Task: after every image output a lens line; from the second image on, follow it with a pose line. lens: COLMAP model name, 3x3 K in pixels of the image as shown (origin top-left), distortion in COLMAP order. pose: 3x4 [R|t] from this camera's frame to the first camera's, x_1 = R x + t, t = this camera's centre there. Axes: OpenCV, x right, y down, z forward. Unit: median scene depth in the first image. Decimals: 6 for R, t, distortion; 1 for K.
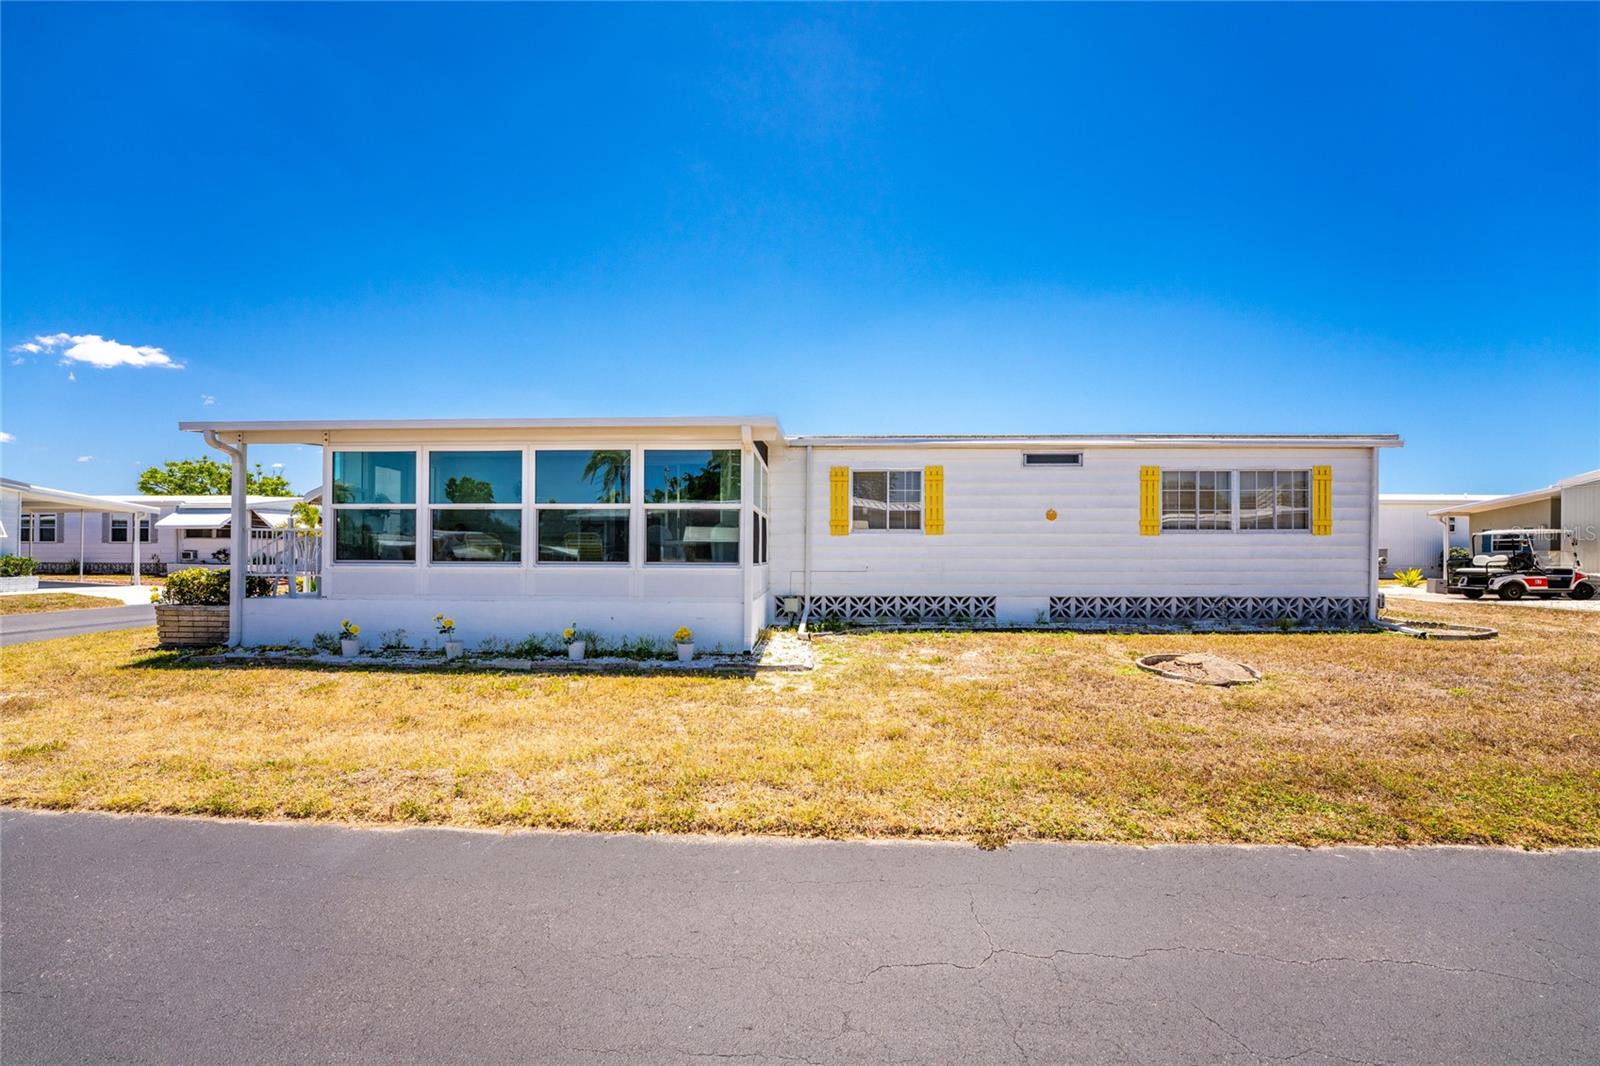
lens RADIAL K [[658.2, 0, 768.1], [0, 658.2, 529.4], [0, 0, 1]] dist [-0.024821, 0.000100]
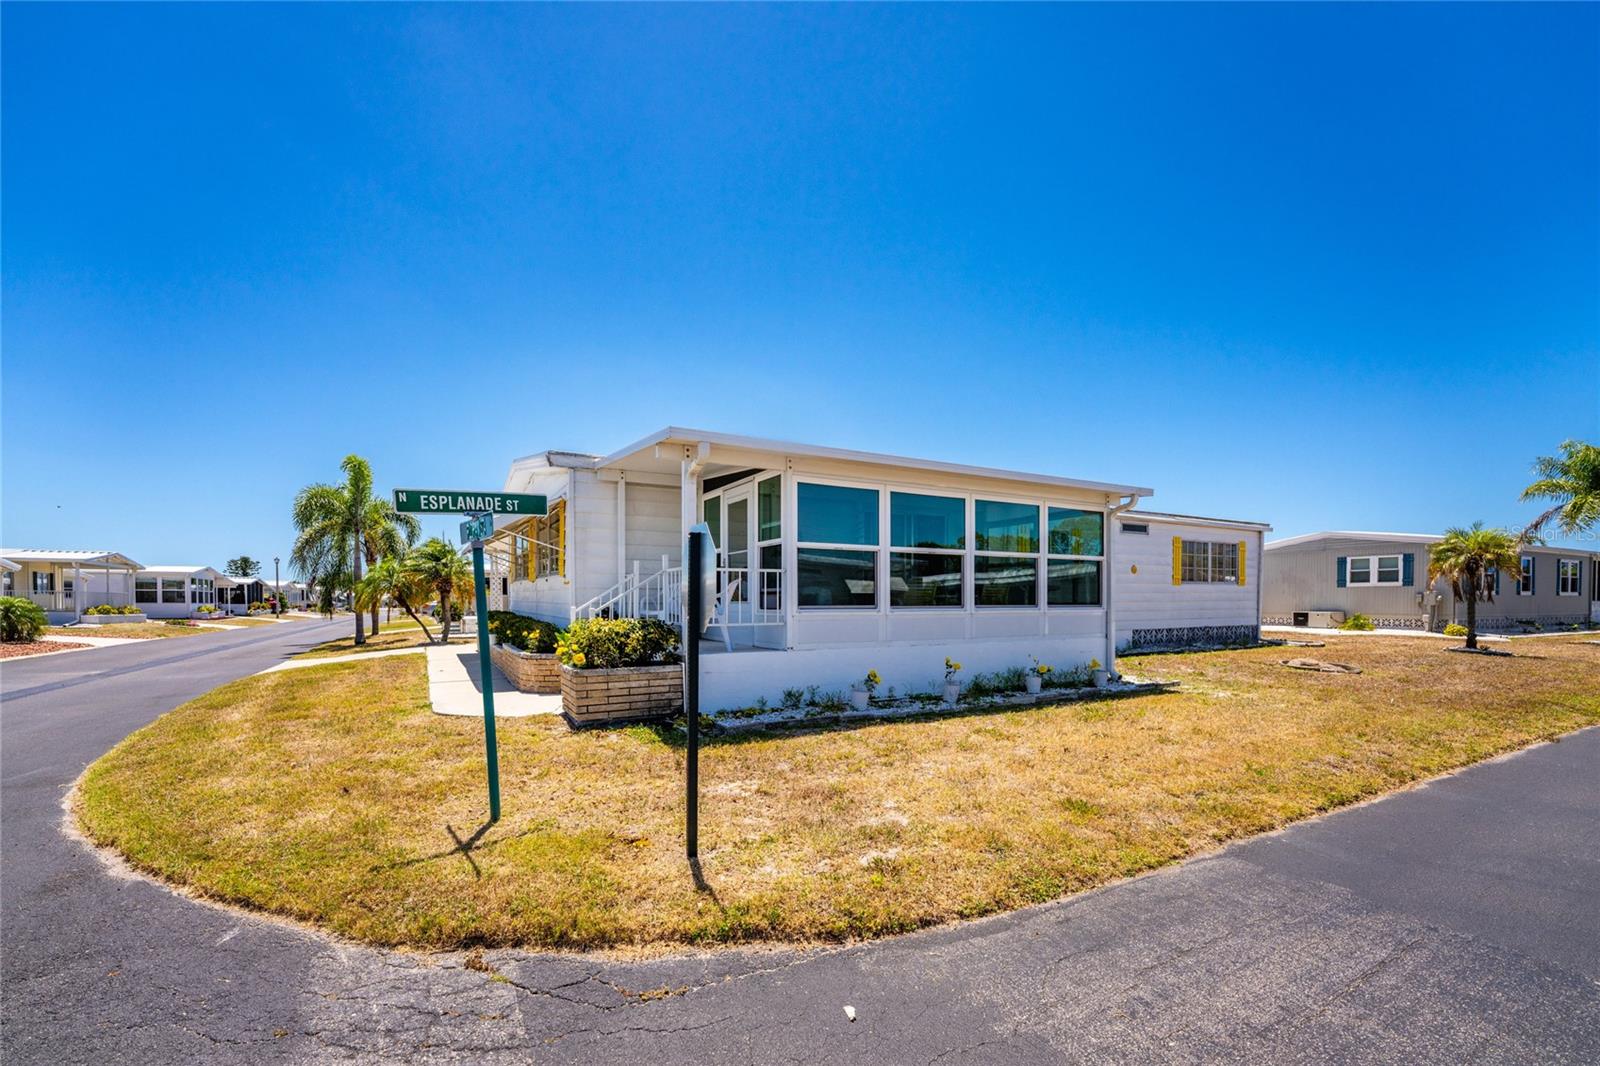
lens RADIAL K [[658.2, 0, 860.7], [0, 658.2, 589.5], [0, 0, 1]] dist [-0.024821, 0.000100]
pose [[0.850865, 0.004471, 0.525365, -1.062970], [-0.014593, 0.999779, 0.015126, 0.009855], [-0.525182, -0.020537, 0.850742, 0.197871]]
